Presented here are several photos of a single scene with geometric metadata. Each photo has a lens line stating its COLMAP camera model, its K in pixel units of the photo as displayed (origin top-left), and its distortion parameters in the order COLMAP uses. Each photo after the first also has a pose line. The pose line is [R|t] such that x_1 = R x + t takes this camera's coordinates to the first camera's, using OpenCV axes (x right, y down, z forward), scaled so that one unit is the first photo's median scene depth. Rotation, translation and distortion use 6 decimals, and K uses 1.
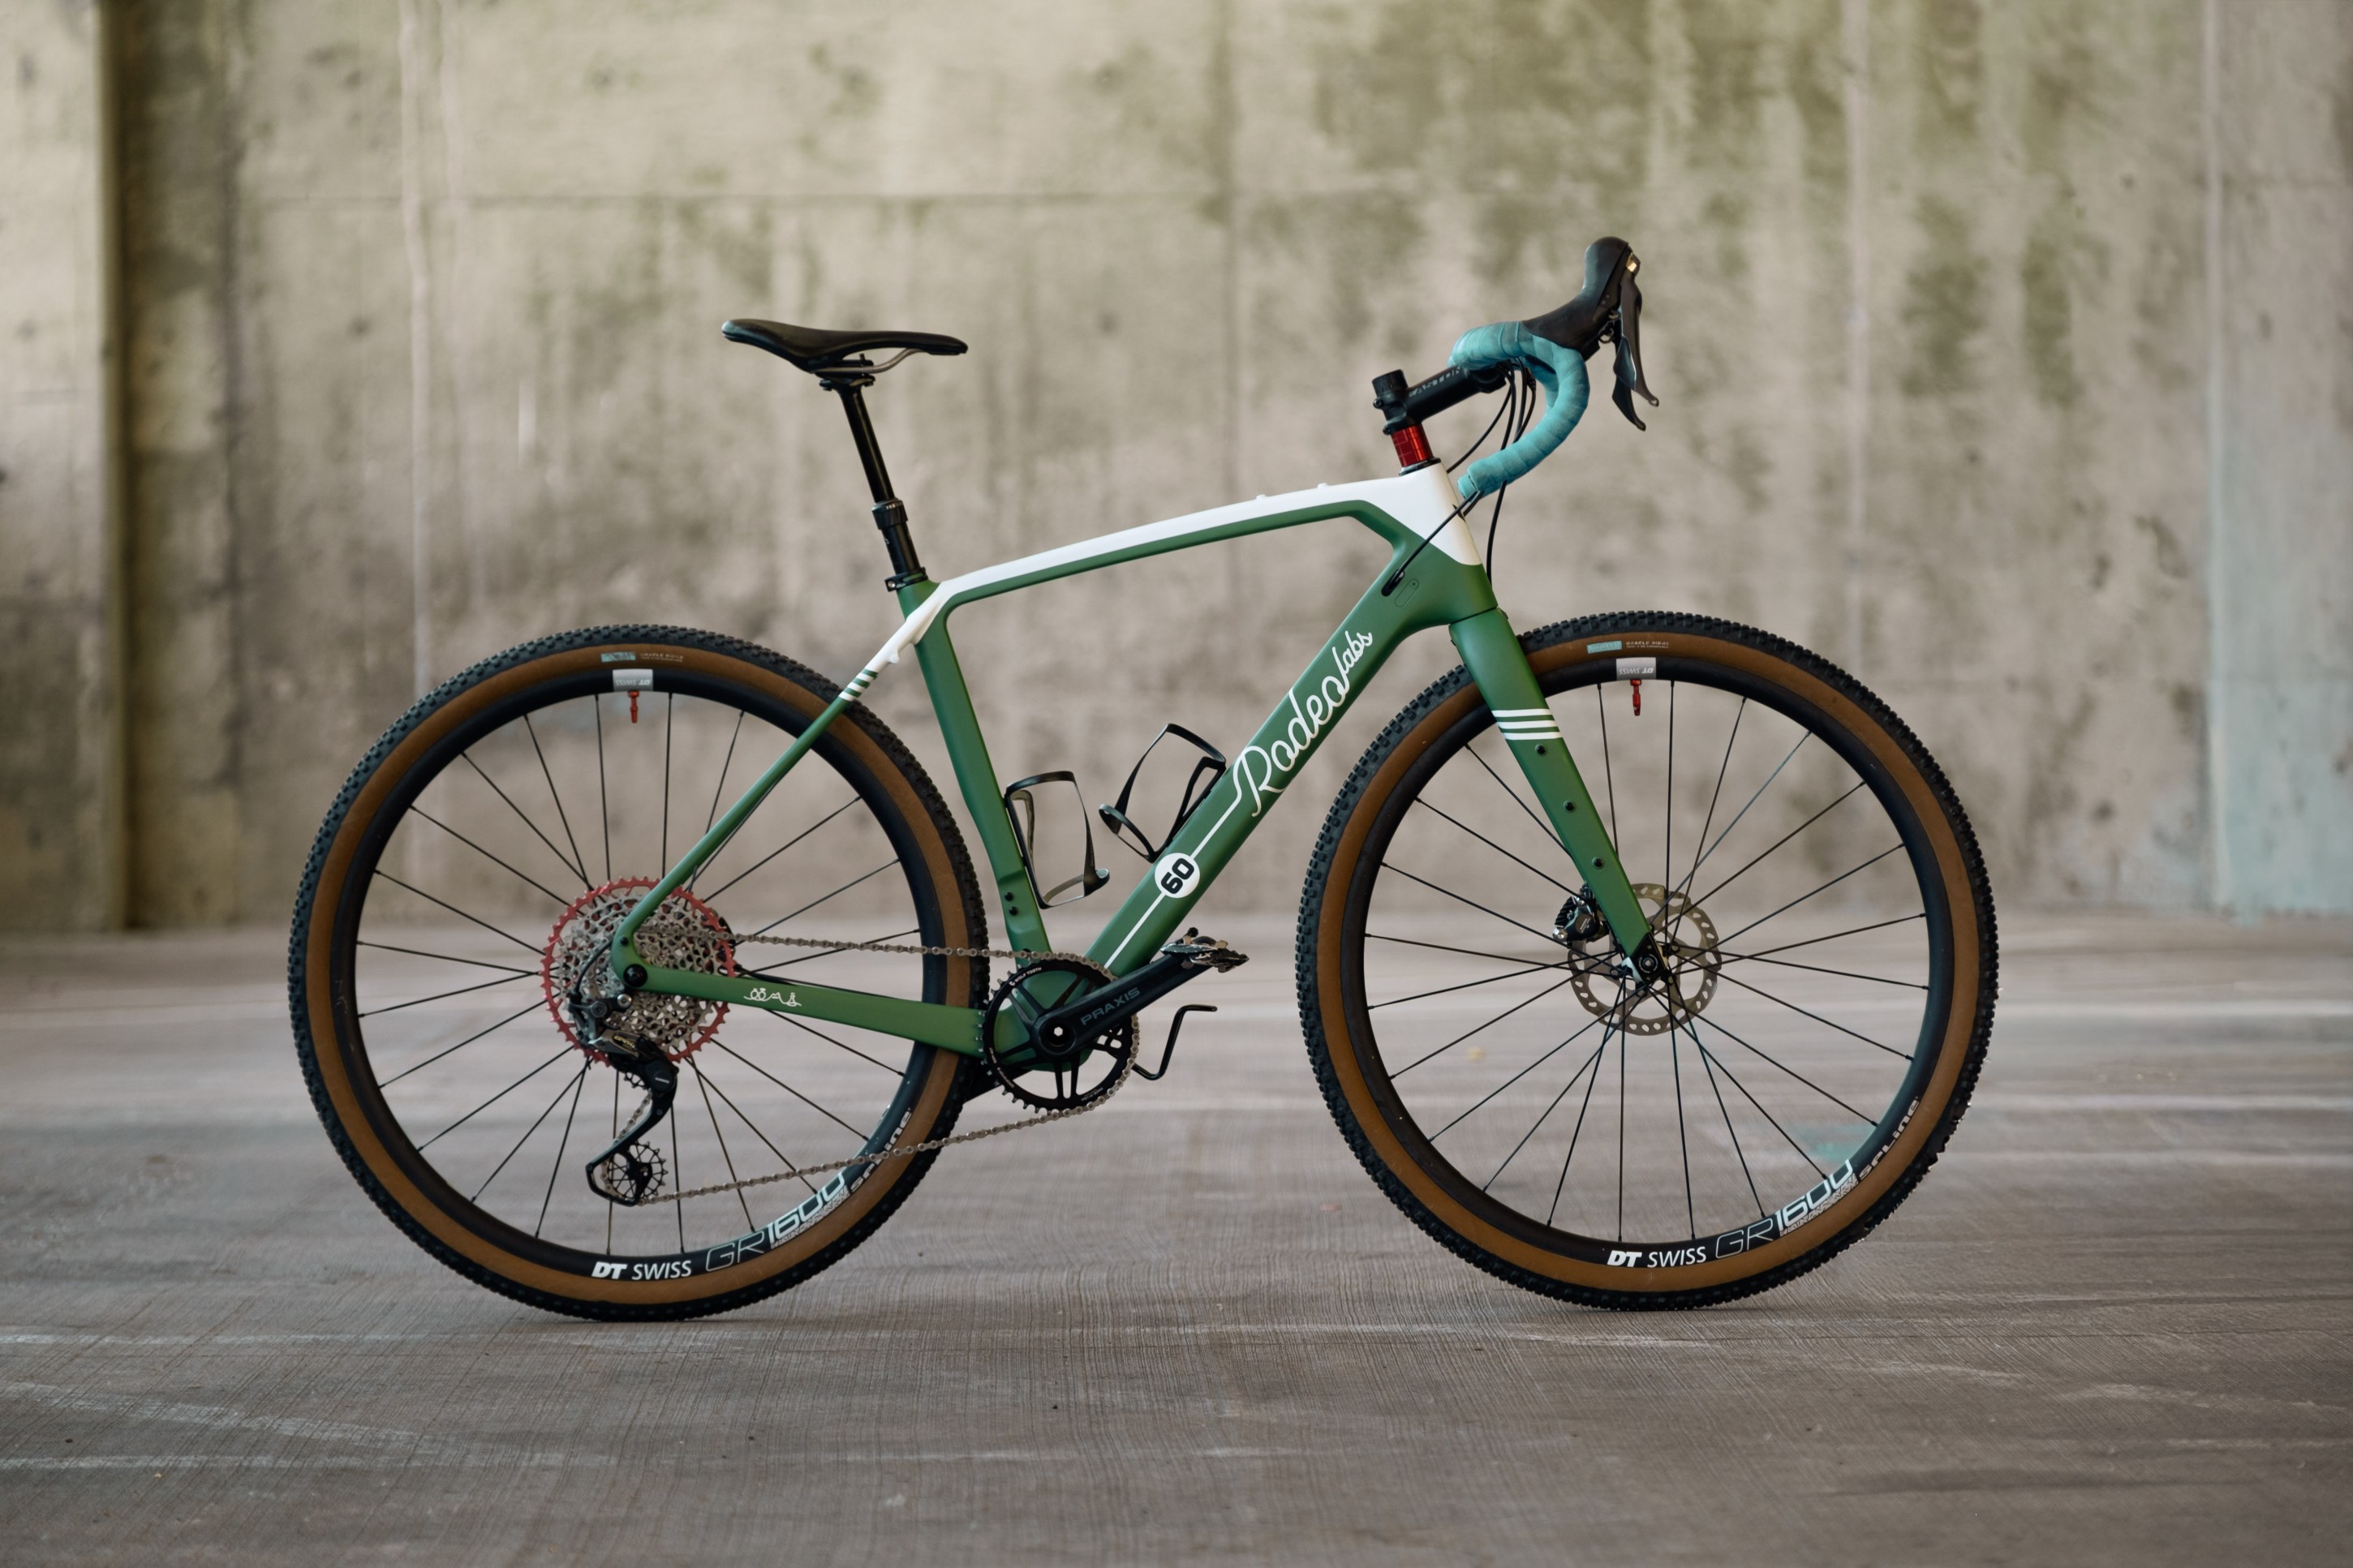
lens RADIAL K [[10002.0, 0, 1255.4], [0, 10002.0, 828.6], [0, 0, 1]] dist [0.568996, -9.918219]
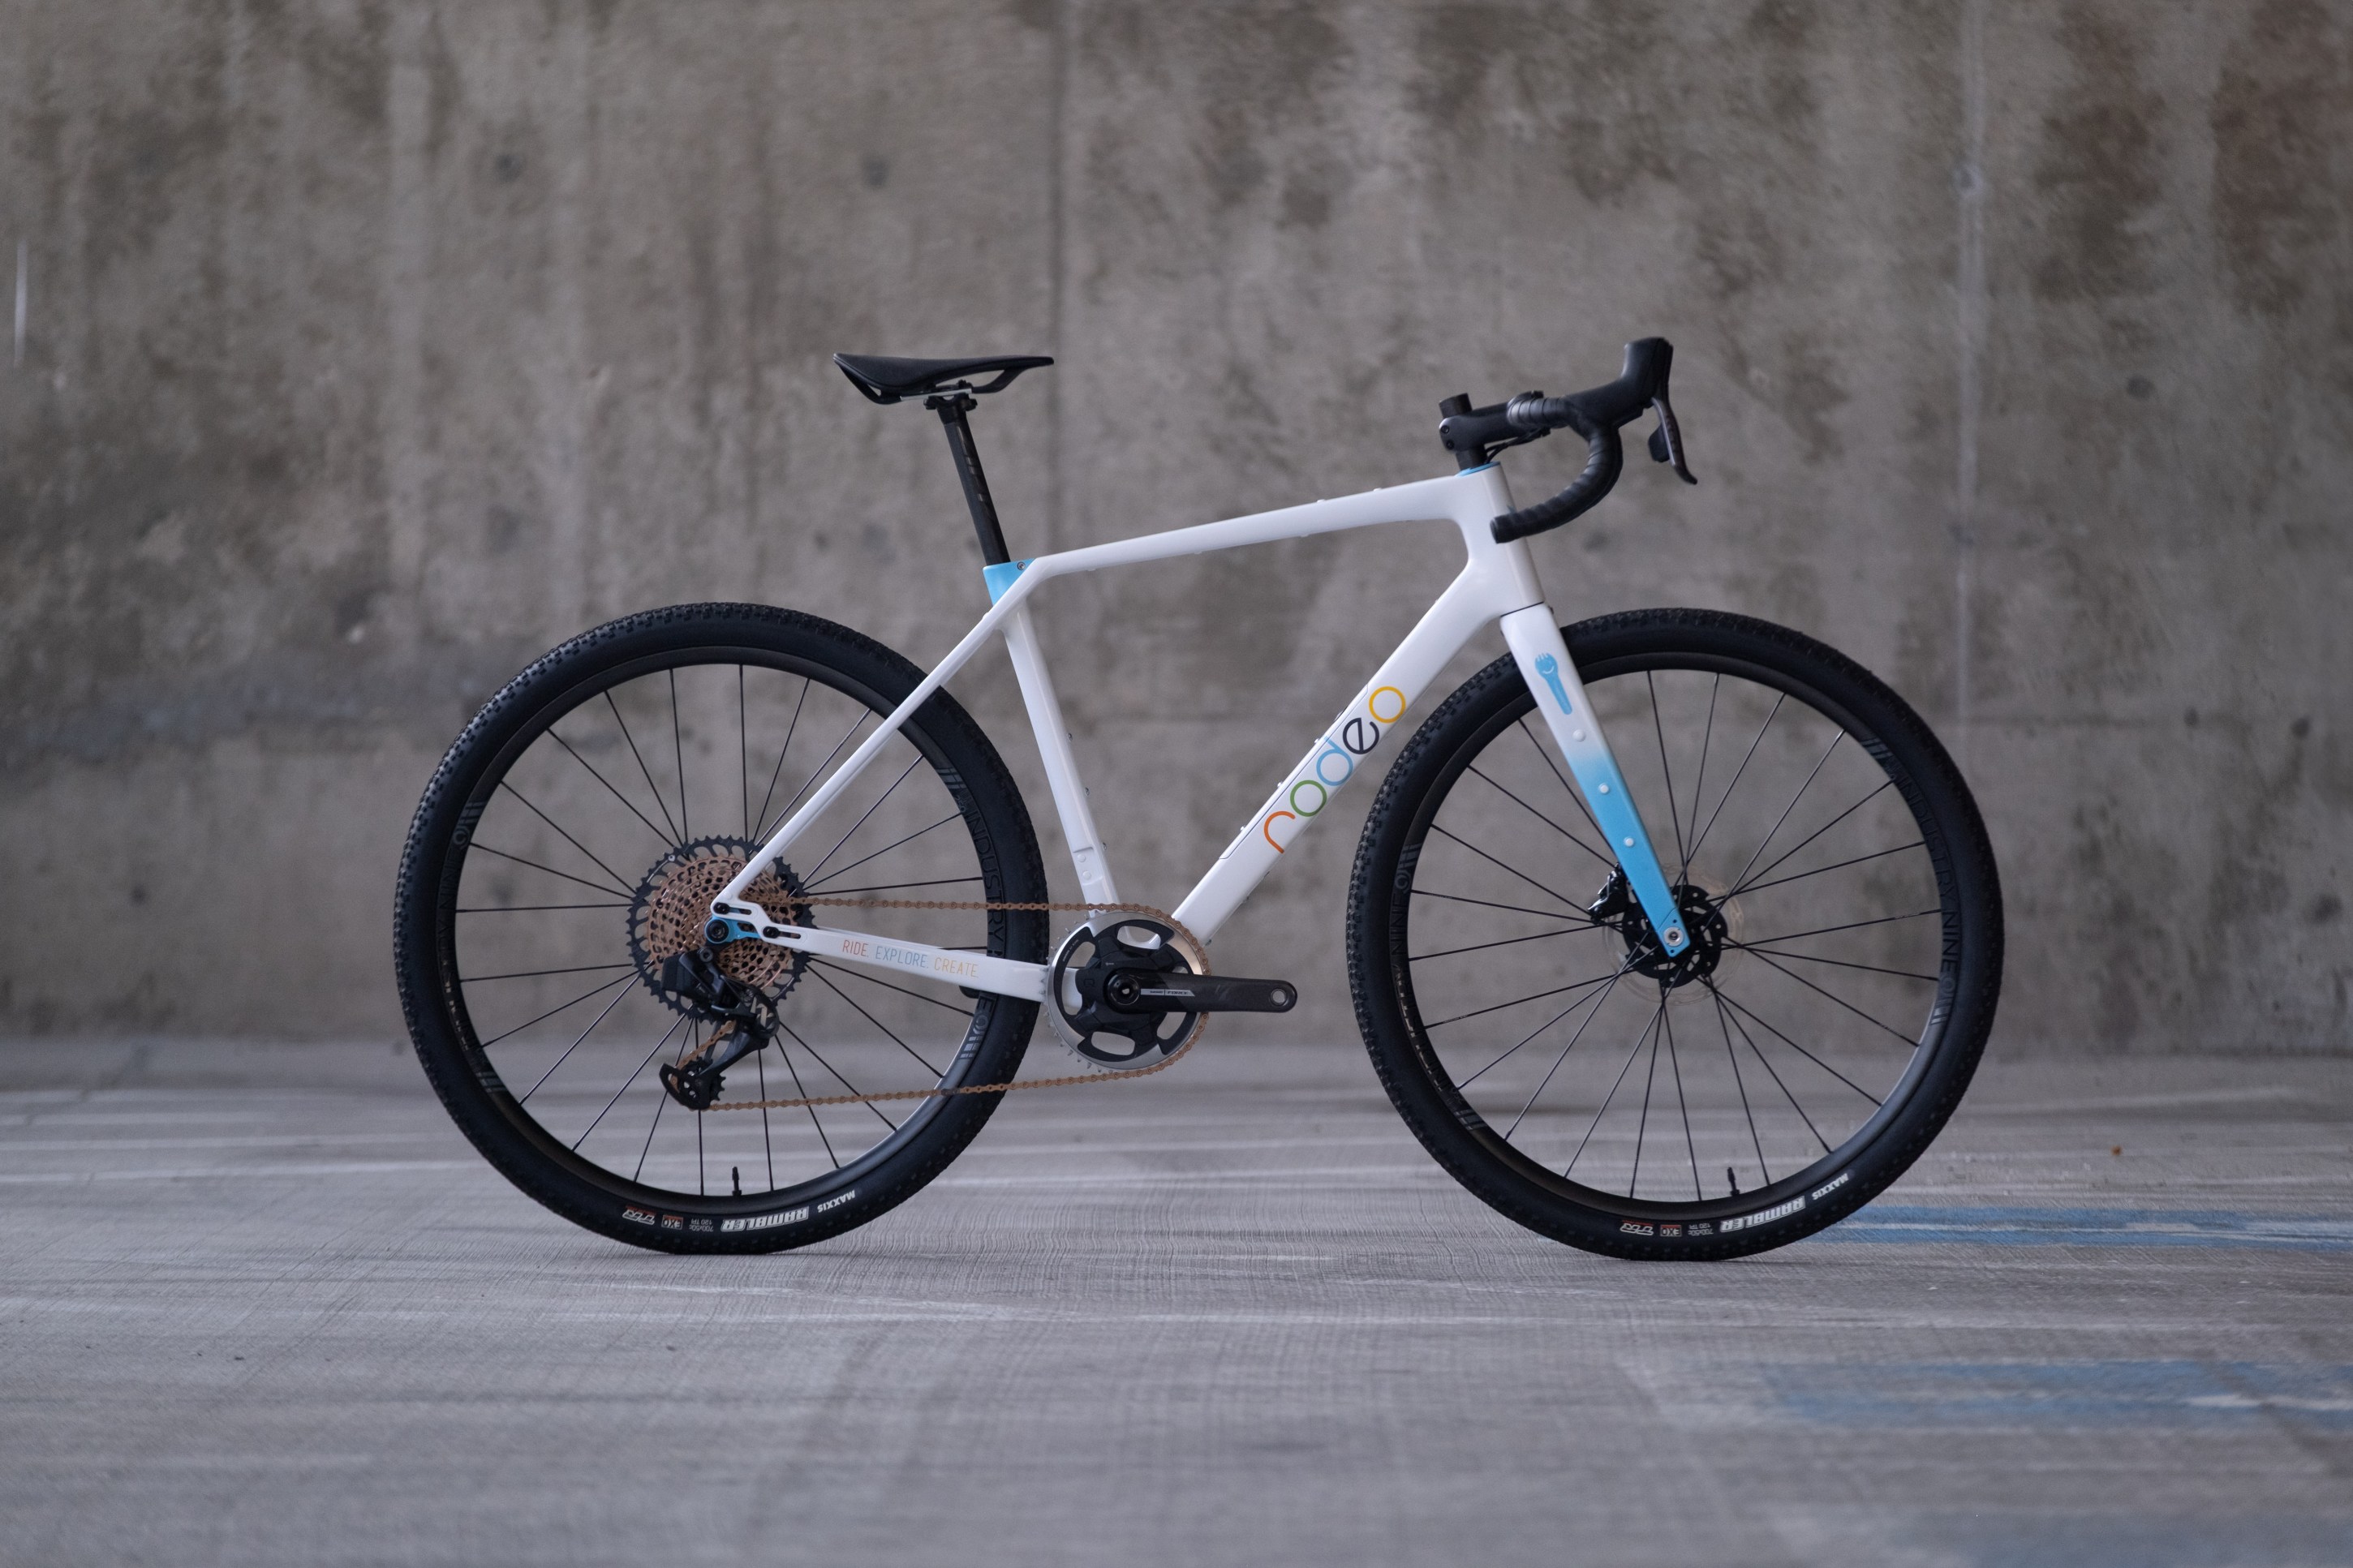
lens RADIAL K [[10819.4, 0, 1174.8], [0, 10819.4, 703.7], [0, 0, 1]] dist [0.687715, -17.515616]
pose [[0.999888, 0.014897, -0.001587, 0.007361], [-0.014927, 0.999672, -0.020823, 0.000966], [0.001276, 0.020845, 0.999782, 0.260243]]
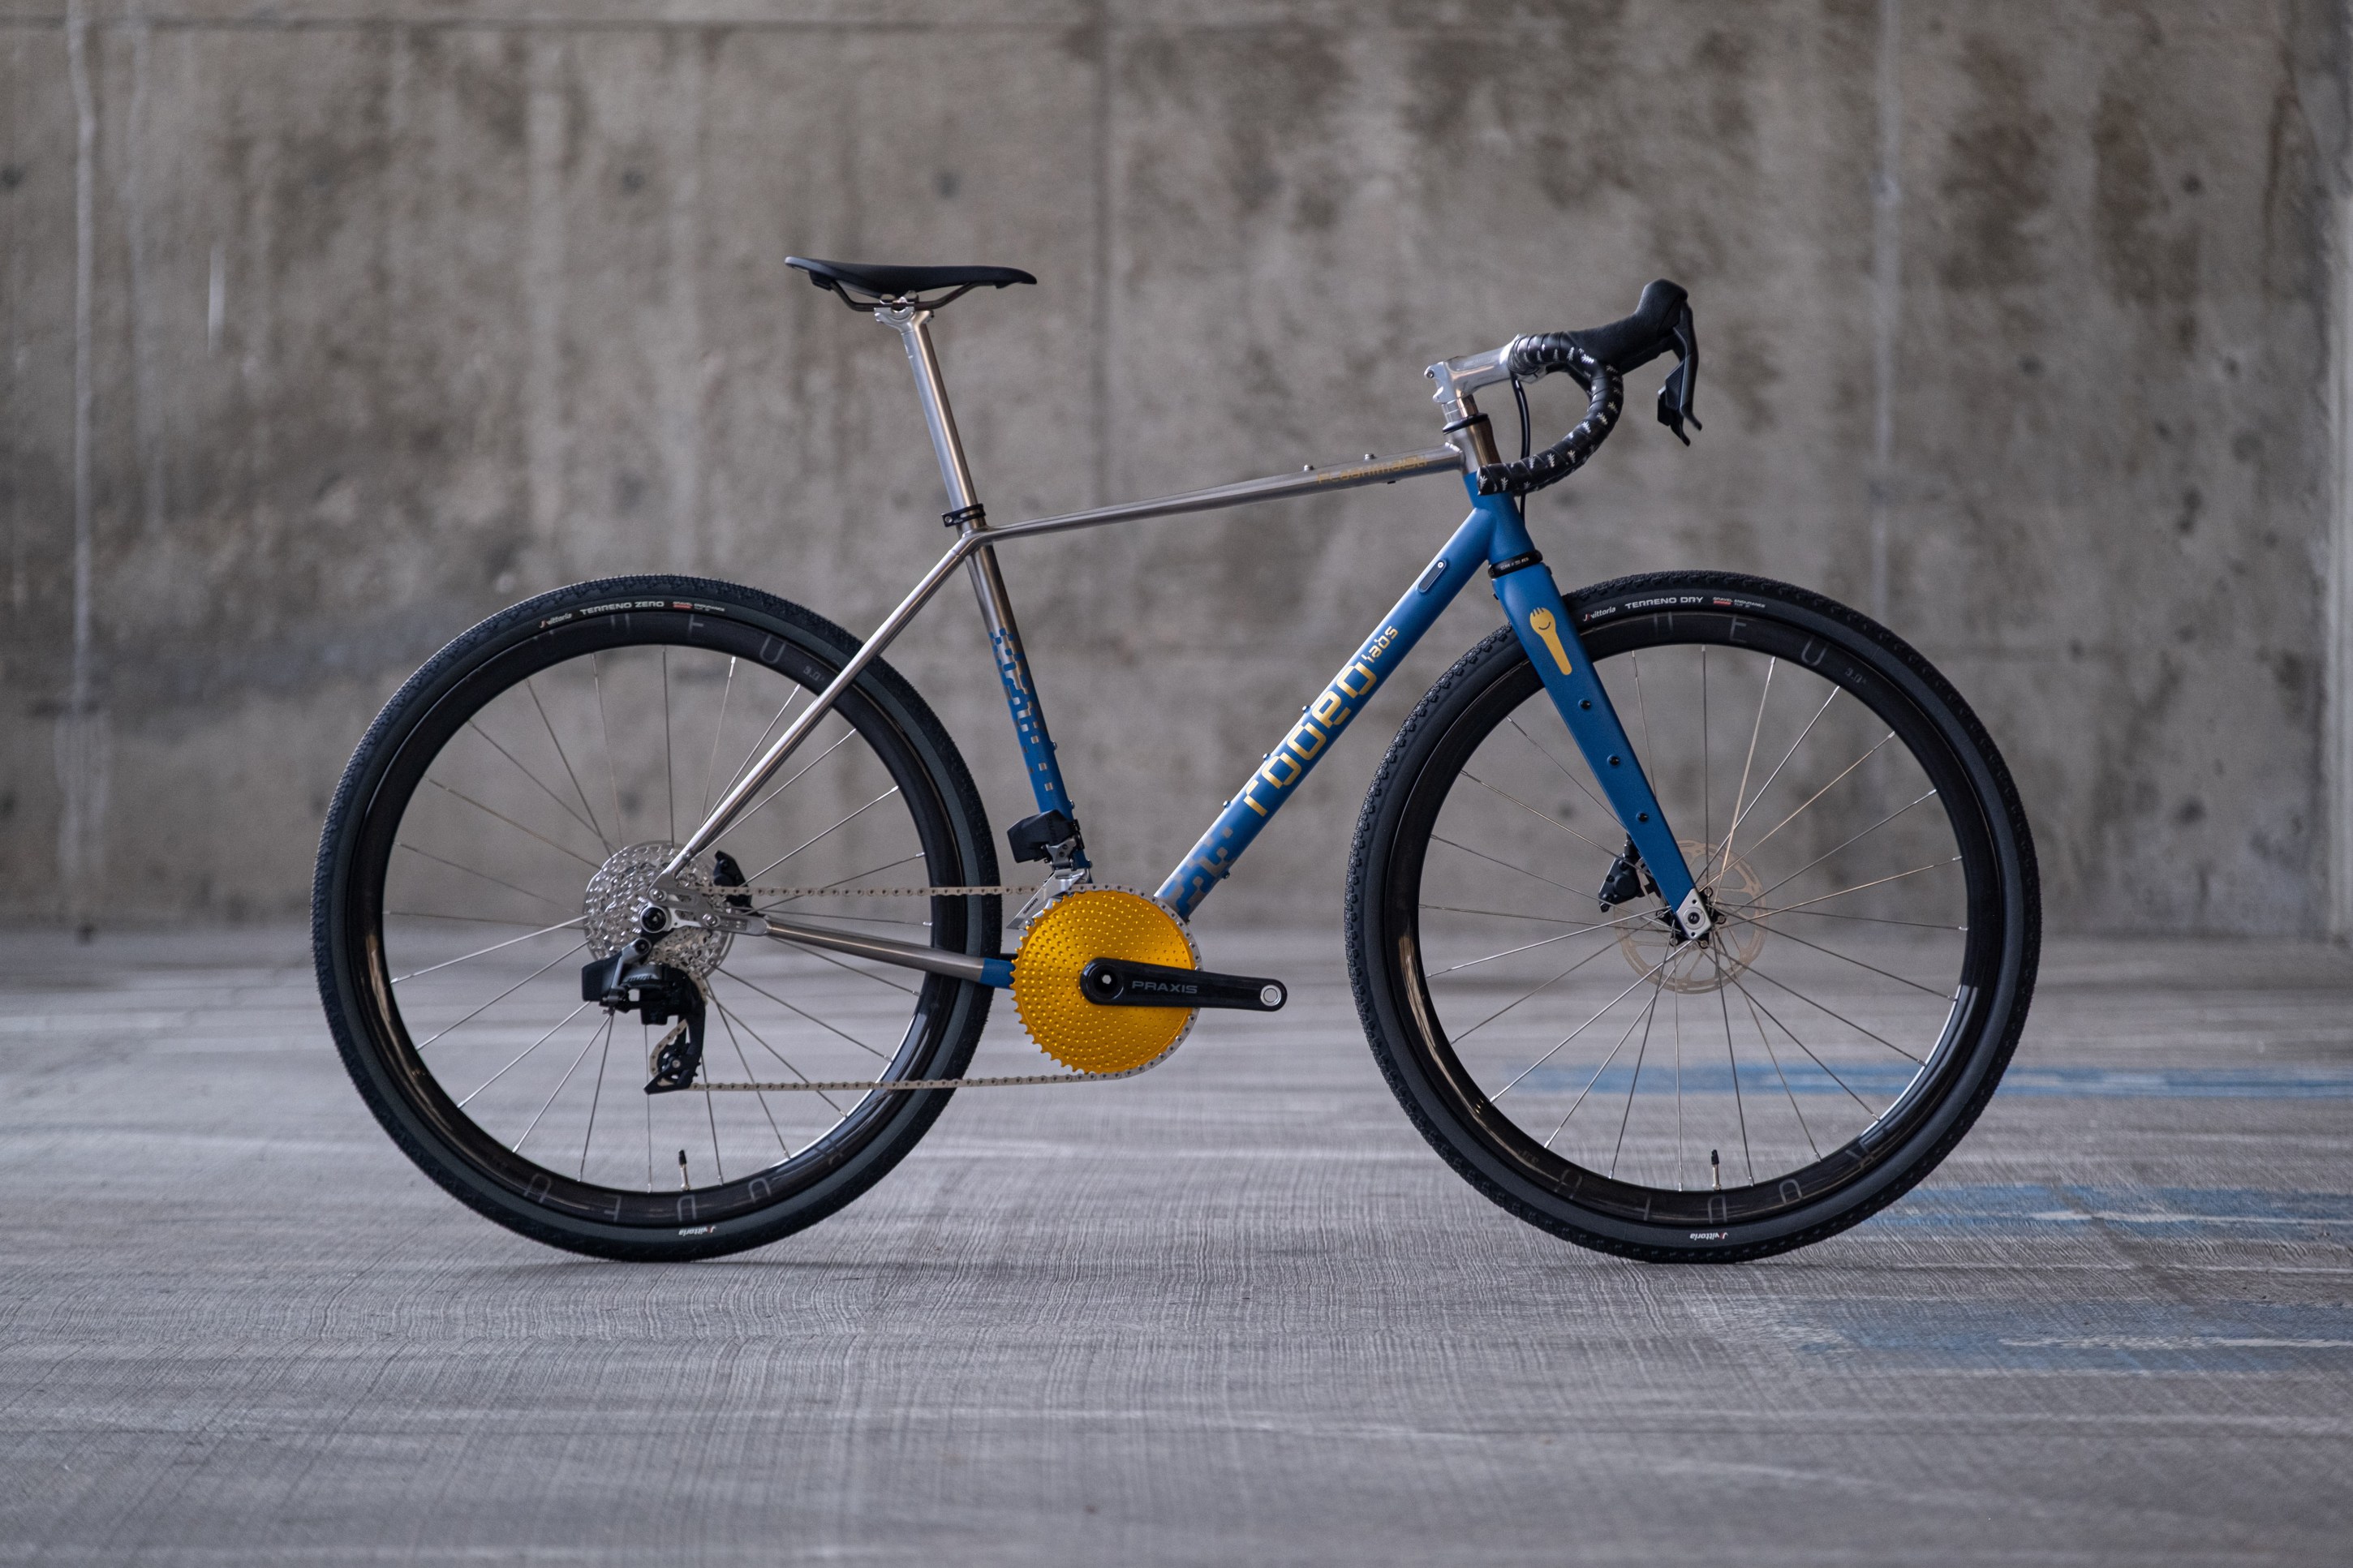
lens RADIAL K [[10519.8, 0, 1137.4], [0, 10519.8, 775.8], [0, 0, 1]] dist [0.720845, -19.430187]
pose [[0.999901, 0.012216, -0.006941, 0.006820], [-0.012250, 0.999914, -0.004784, 0.000480], [0.006882, 0.004868, 0.999964, 0.160273]]
